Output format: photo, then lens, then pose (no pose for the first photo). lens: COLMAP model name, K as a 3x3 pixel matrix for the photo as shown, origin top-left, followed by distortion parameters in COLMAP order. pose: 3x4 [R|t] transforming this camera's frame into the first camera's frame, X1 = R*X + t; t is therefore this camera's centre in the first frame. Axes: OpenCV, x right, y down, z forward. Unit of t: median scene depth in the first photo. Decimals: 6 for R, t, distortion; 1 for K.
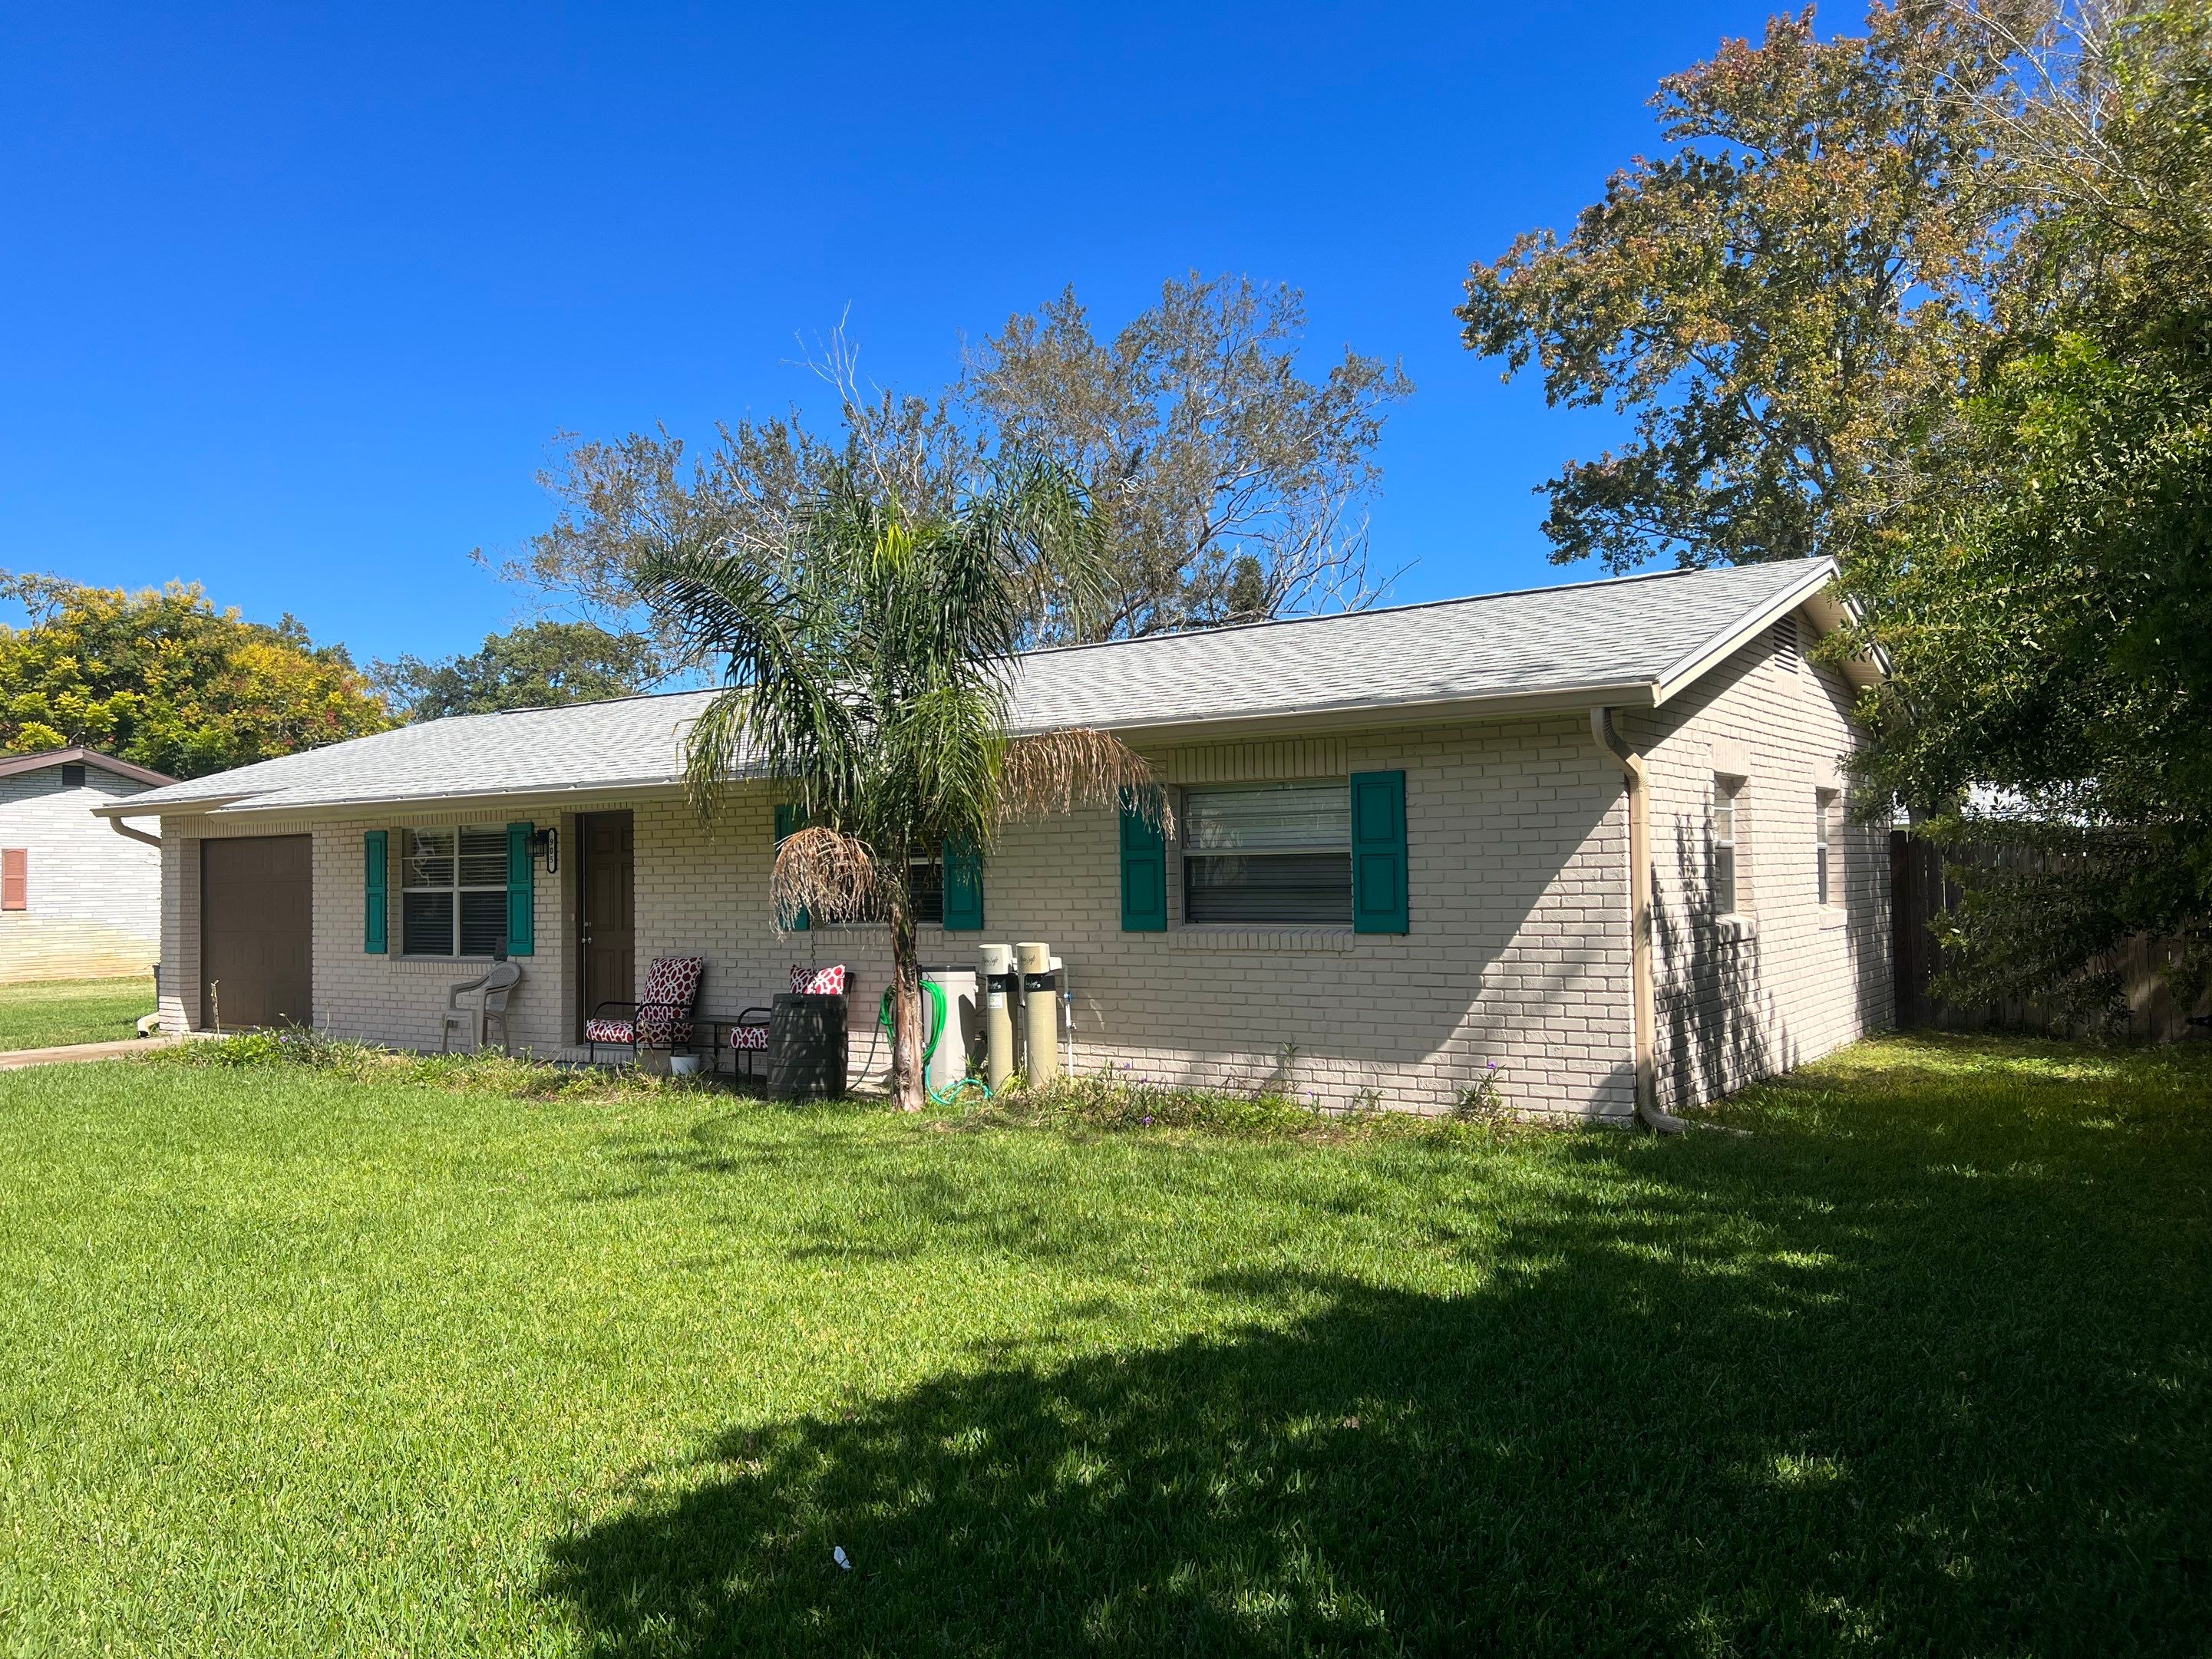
lens RADIAL K [[1668.5, 0, 1074.9], [0, 1668.5, 823.2], [0, 0, 1]] dist [0.063602, -0.066852]
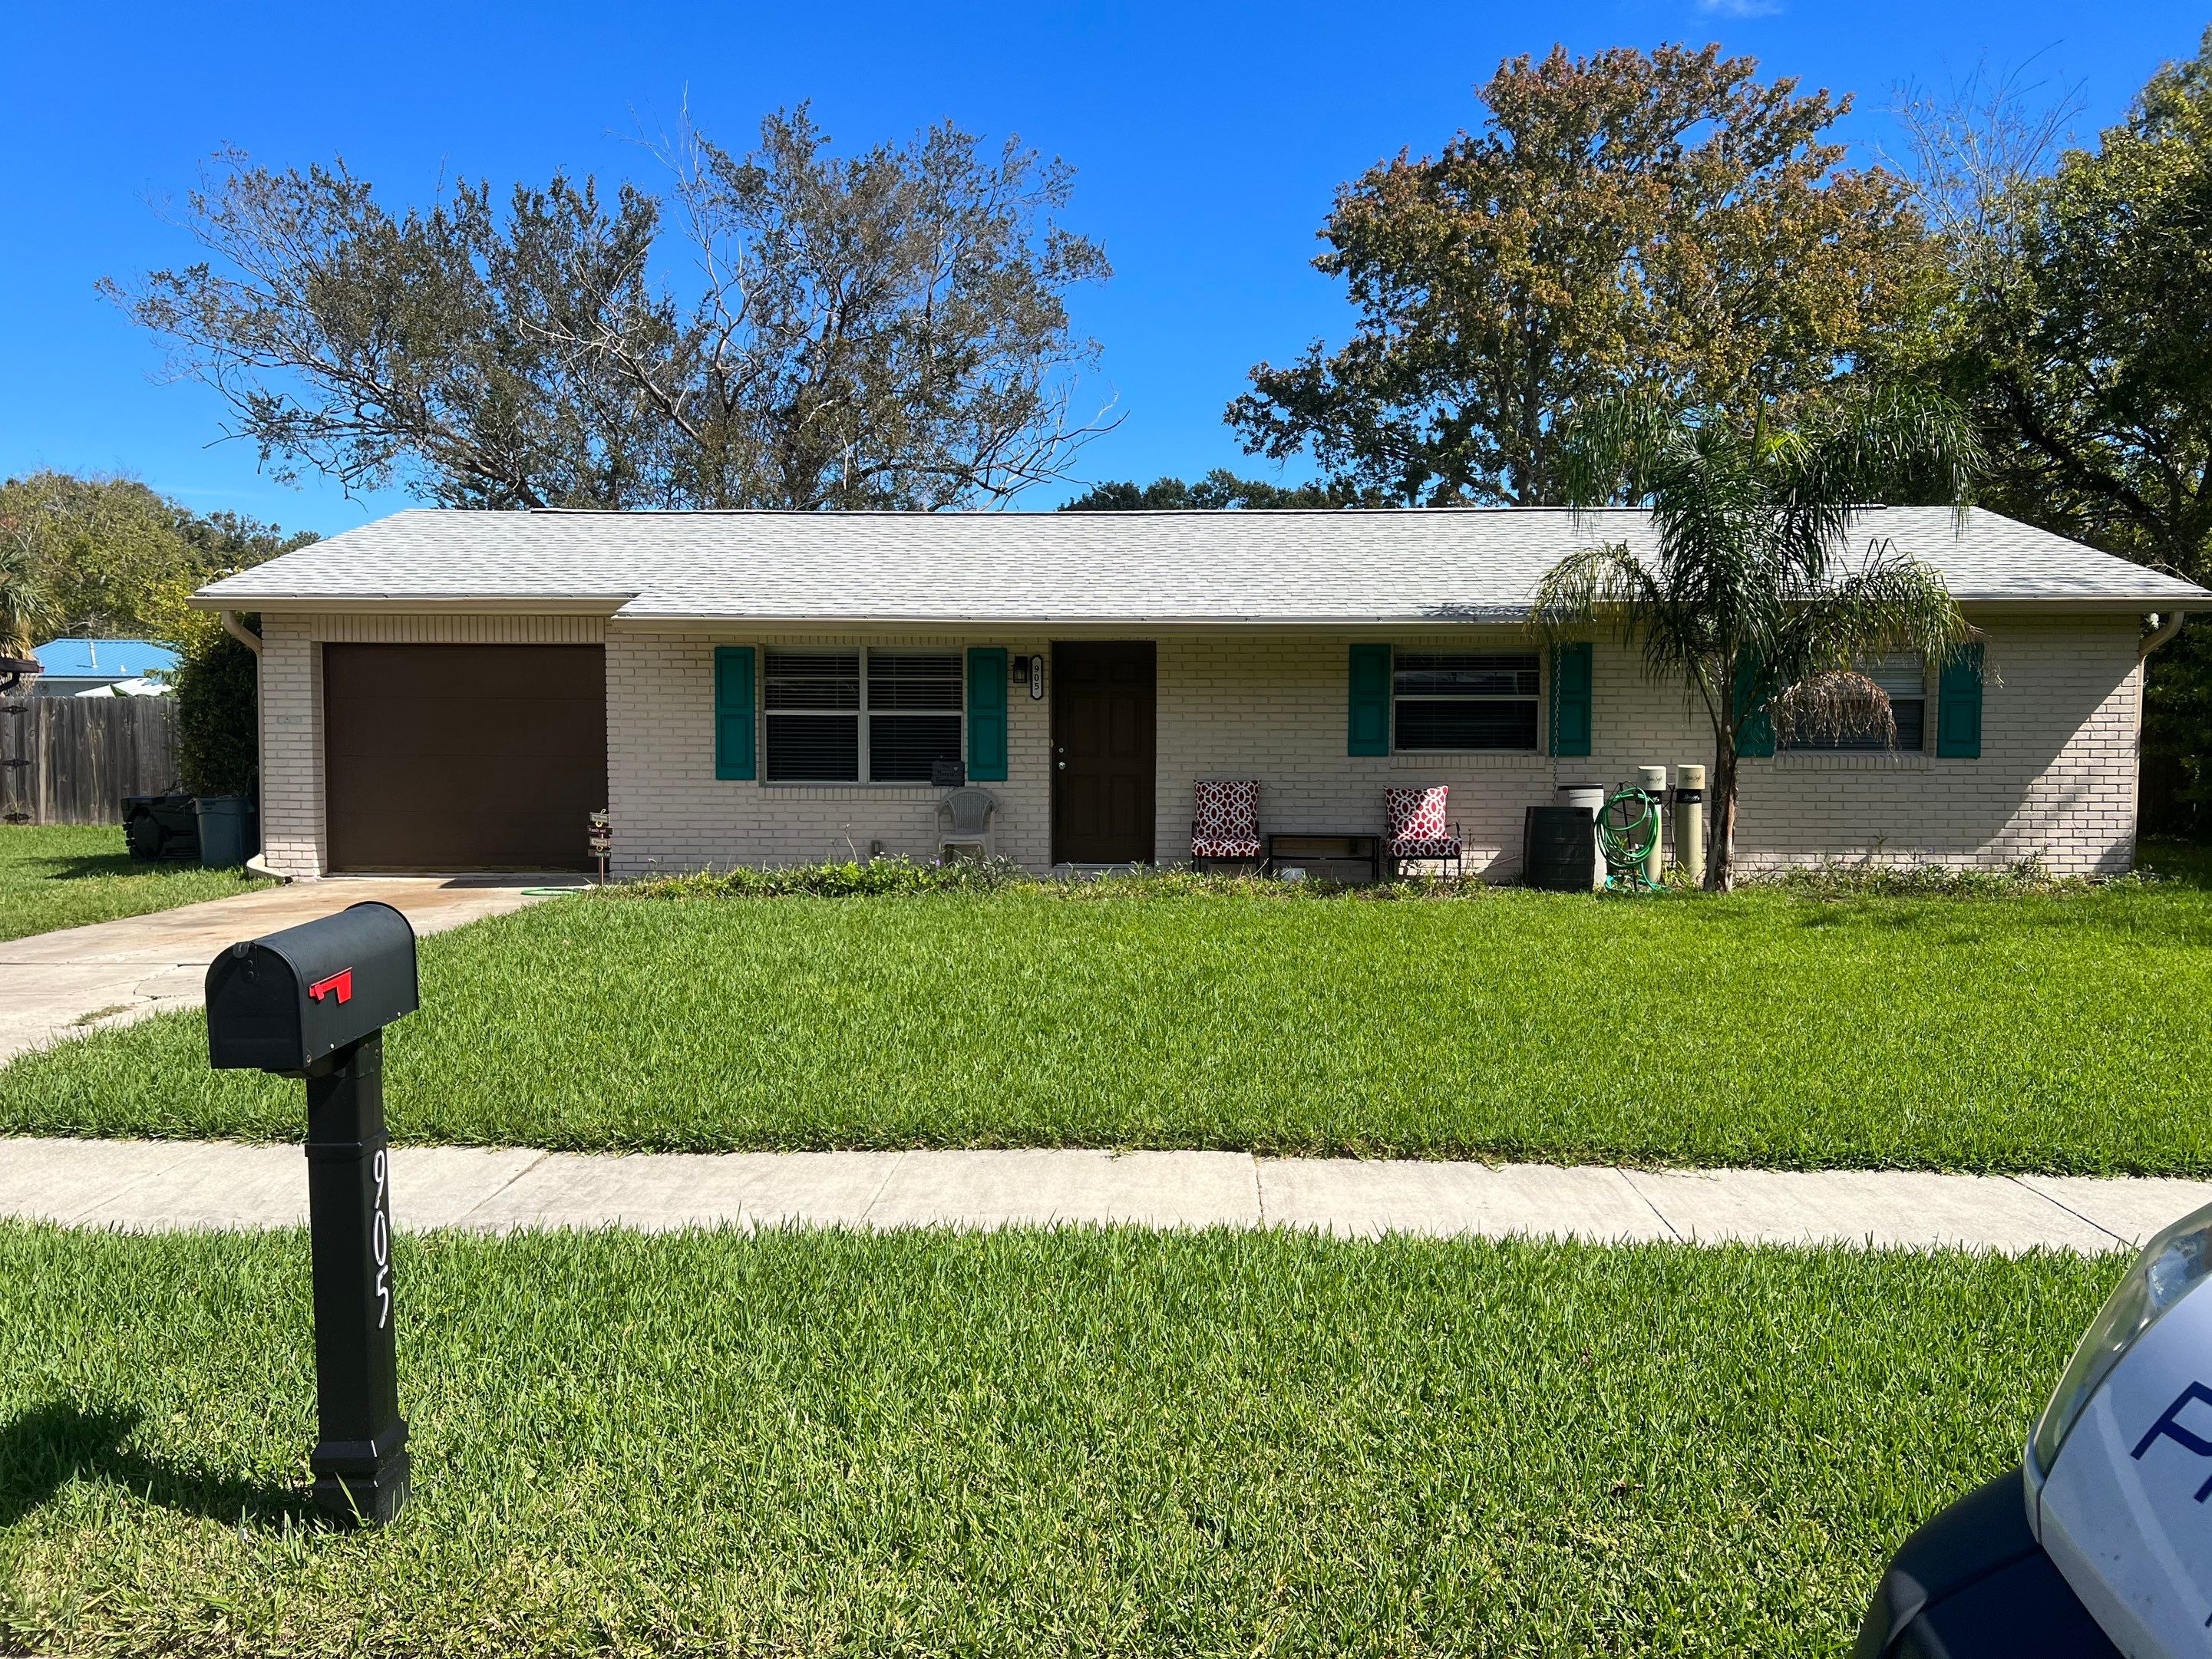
lens RADIAL K [[1629.6, 0, 1046.6], [0, 1629.6, 825.4], [0, 0, 1]] dist [0.103207, -0.153761]
pose [[0.836210, -0.013660, 0.548239, -1.210449], [-0.035854, 0.996189, 0.079508, 0.038561], [-0.547236, -0.086142, 0.832534, 0.237151]]
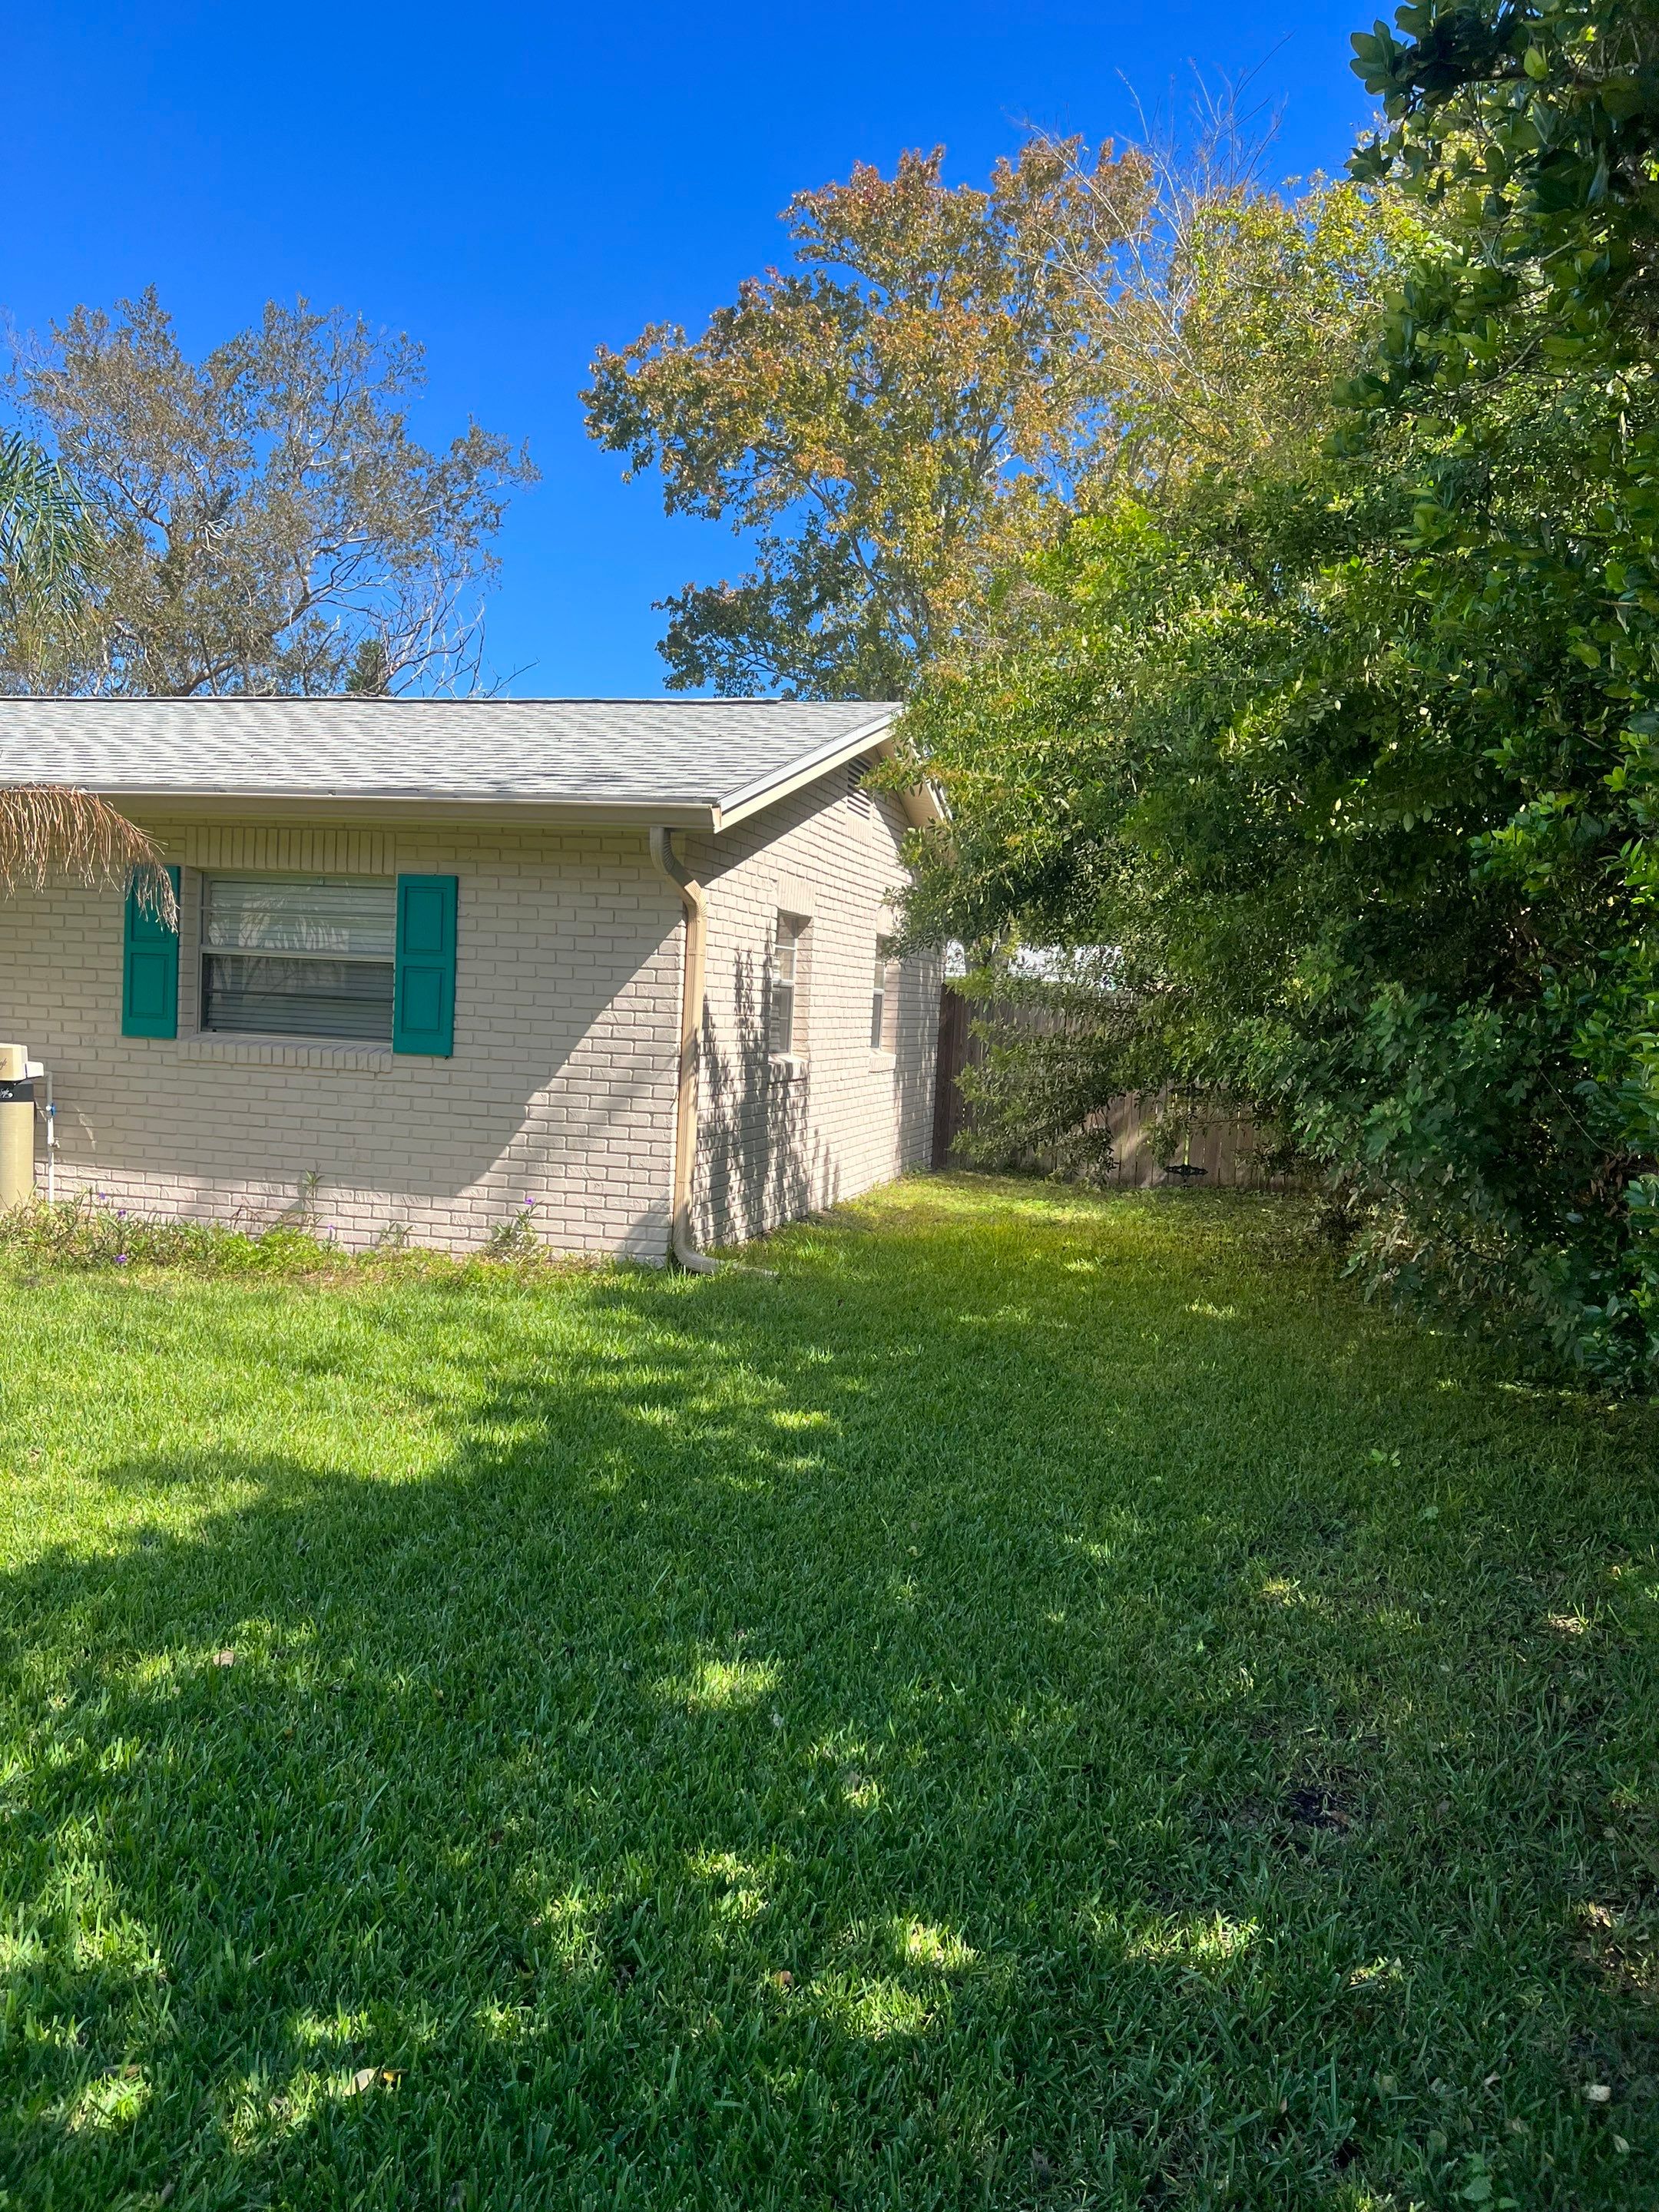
lens RADIAL K [[1668.7, 0, 818.6], [0, 1668.7, 1112.1], [0, 0, 1]] dist [0.063602, -0.066852]
pose [[0.931751, 0.040278, 0.360858, 0.055944], [-0.076638, 0.993254, 0.087020, 0.001389], [-0.354918, -0.108737, 0.928552, 0.076316]]
